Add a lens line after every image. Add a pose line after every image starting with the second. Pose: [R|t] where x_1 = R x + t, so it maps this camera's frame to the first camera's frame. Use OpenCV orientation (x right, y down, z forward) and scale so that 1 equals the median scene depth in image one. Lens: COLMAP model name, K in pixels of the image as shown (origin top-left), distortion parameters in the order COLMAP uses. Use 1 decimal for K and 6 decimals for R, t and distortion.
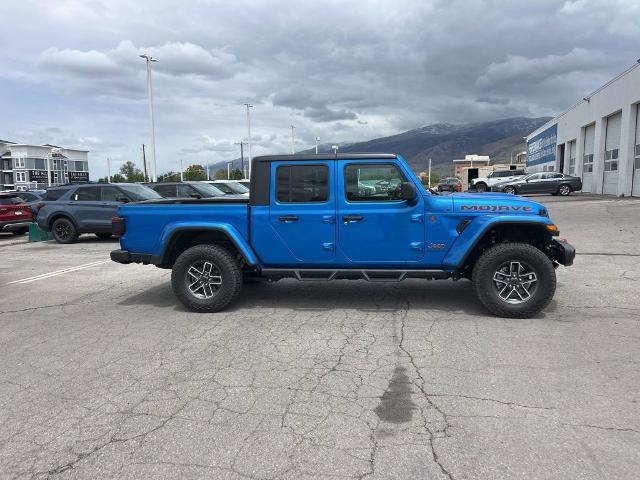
lens RADIAL K [[483.0, 0, 315.0], [0, 483.0, 240.9], [0, 0, 1]] dist [0.044971, -0.050133]
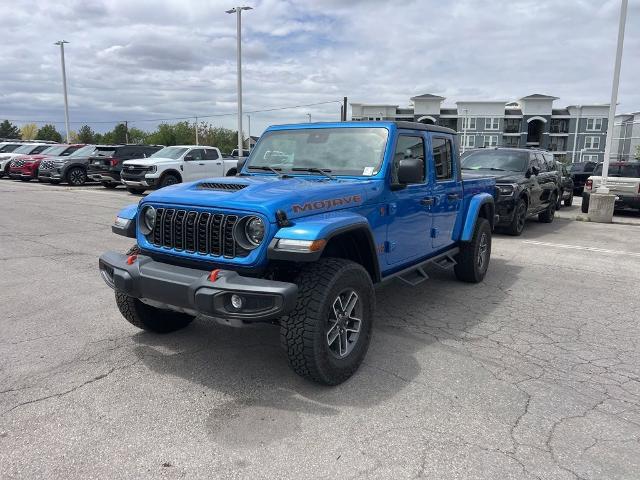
lens RADIAL K [[483.0, 0, 316.4], [0, 483.0, 236.1], [0, 0, 1]] dist [0.044971, -0.050133]
pose [[-0.394915, 0.160553, -0.904580, 0.618342], [-0.120585, 0.967035, 0.224283, -0.122734], [0.910770, 0.197652, -0.362536, 0.911983]]
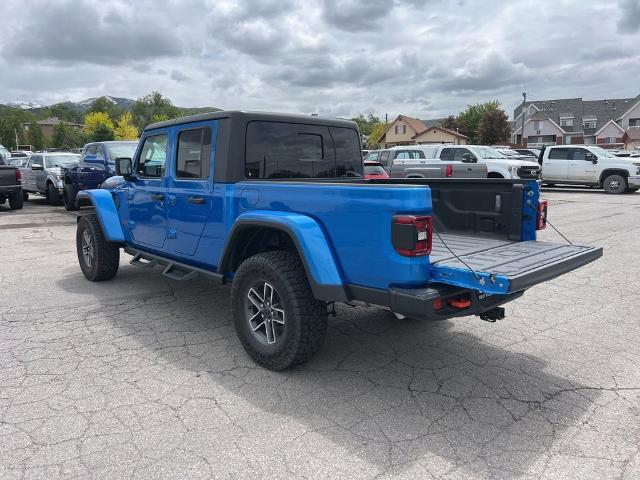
lens RADIAL K [[483.0, 0, 318.1], [0, 483.0, 240.4], [0, 0, 1]] dist [0.044971, -0.050133]
pose [[-0.796233, -0.063002, 0.601701, -0.385933], [0.097472, 0.968211, 0.230364, -0.115178], [-0.597087, 0.242072, -0.764780, 1.139770]]
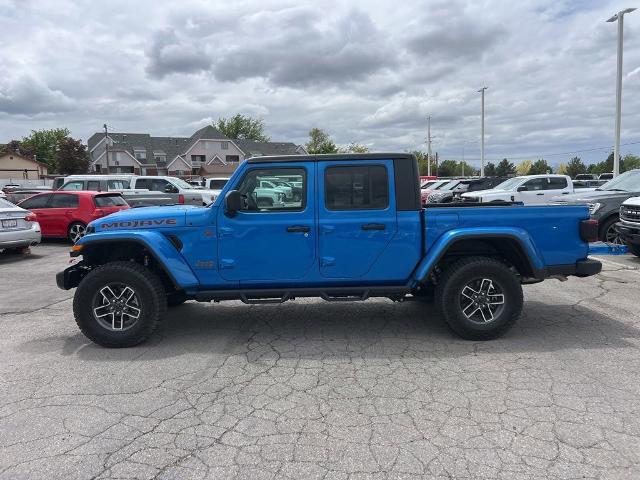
lens RADIAL K [[483.0, 0, 318.0], [0, 483.0, 240.2], [0, 0, 1]] dist [0.044971, -0.050133]
pose [[-0.976350, 0.061848, -0.207162, 0.175076], [0.014336, 0.974620, 0.223407, -0.164402], [0.215722, 0.215153, -0.952457, 1.349661]]
